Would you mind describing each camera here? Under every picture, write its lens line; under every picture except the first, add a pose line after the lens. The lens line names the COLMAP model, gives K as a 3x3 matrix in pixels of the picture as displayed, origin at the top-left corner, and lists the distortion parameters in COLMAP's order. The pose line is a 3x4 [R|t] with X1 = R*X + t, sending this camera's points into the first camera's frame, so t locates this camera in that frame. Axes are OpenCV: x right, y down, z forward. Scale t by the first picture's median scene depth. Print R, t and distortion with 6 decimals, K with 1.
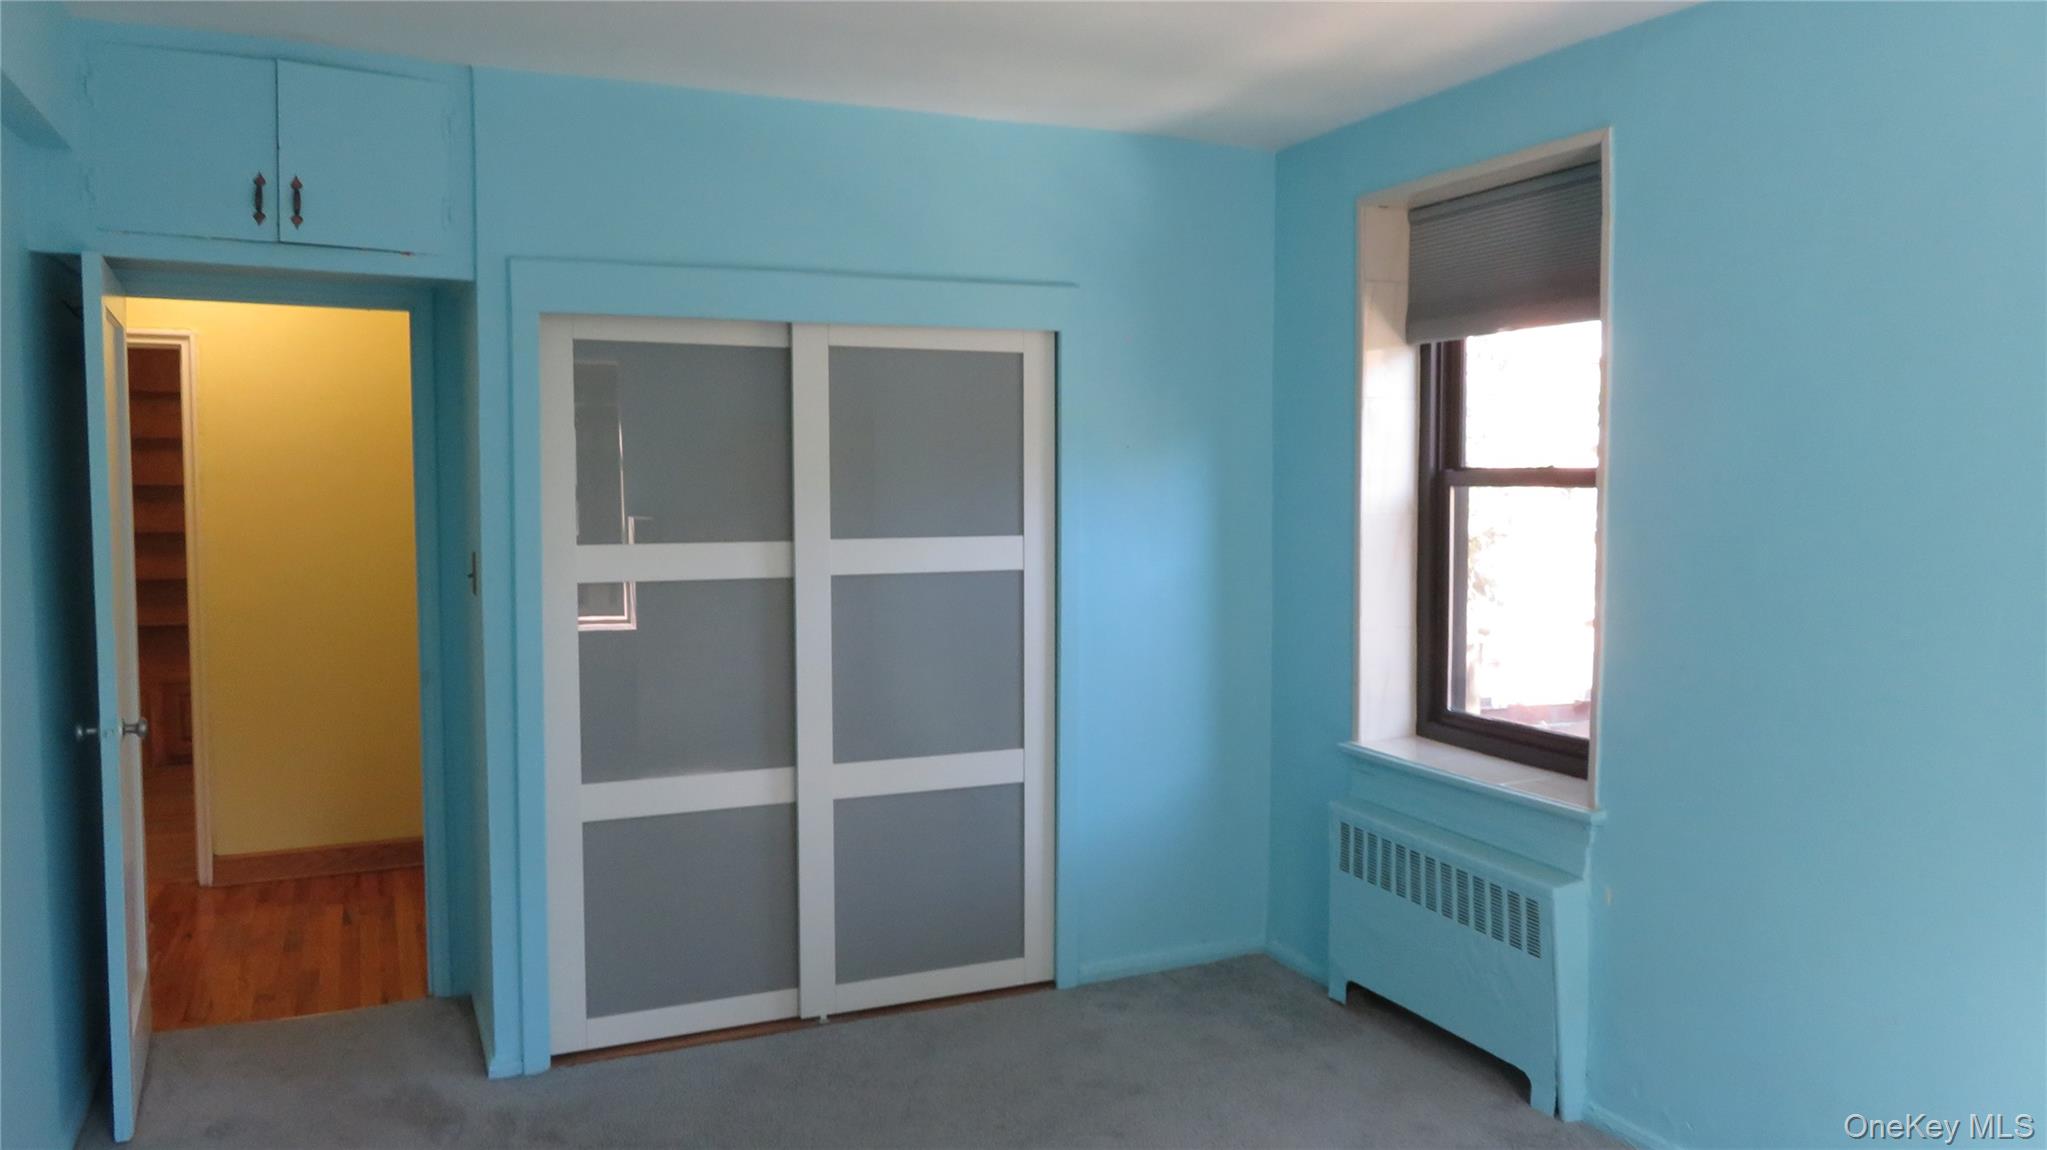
lens RADIAL K [[1450.2, 0, 1023.5], [0, 1450.2, 575.0], [0, 0, 1]] dist [-0.008298, 0.001727]
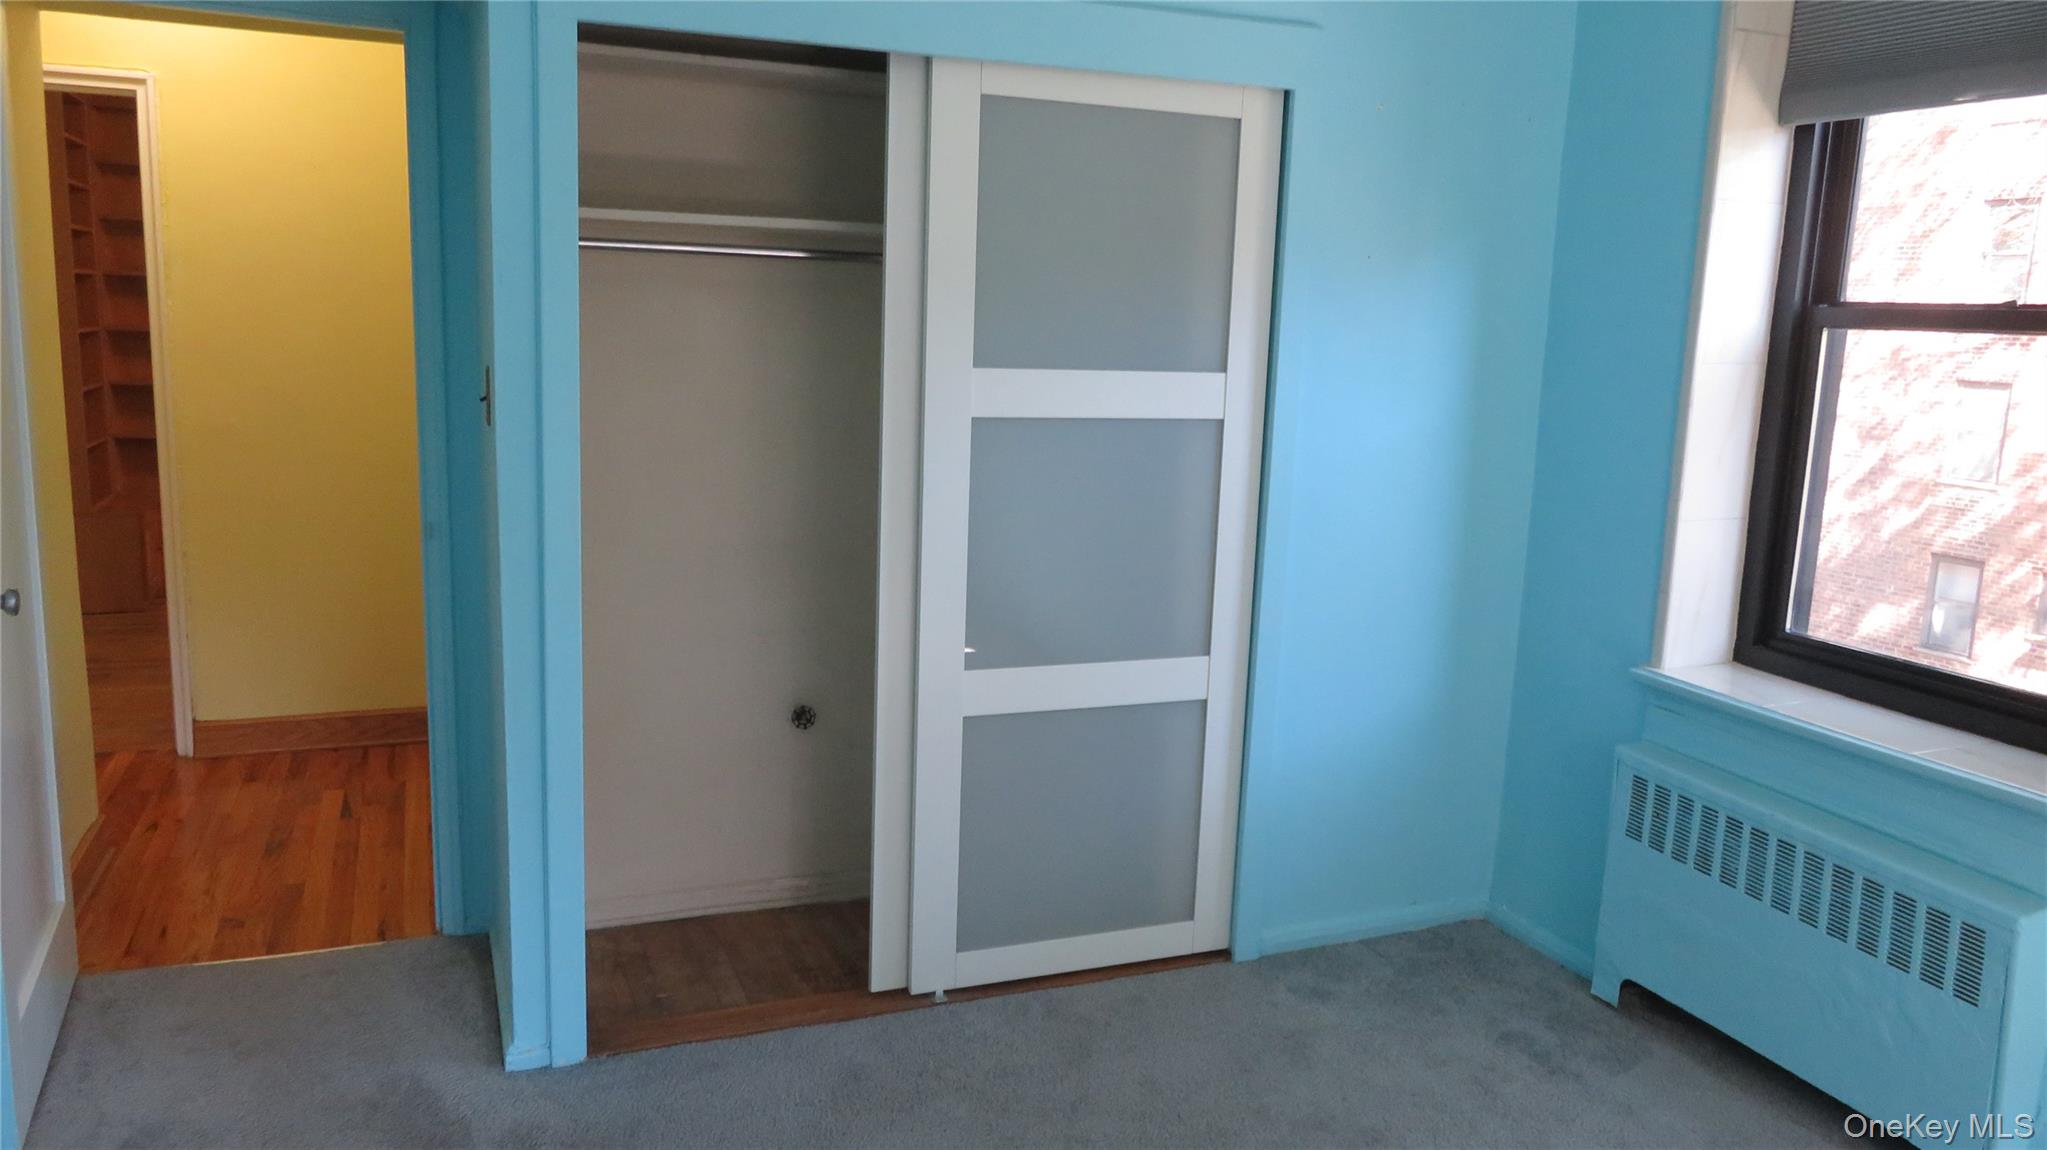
lens RADIAL K [[1441.6, 0, 1023.5], [0, 1441.6, 575.0], [0, 0, 1]] dist [0.000744, -0.004852]
pose [[0.998706, 0.042449, -0.027997, -0.078419], [-0.038985, 0.992669, 0.114401, -0.004998], [0.032648, -0.113161, 0.993040, 0.255497]]
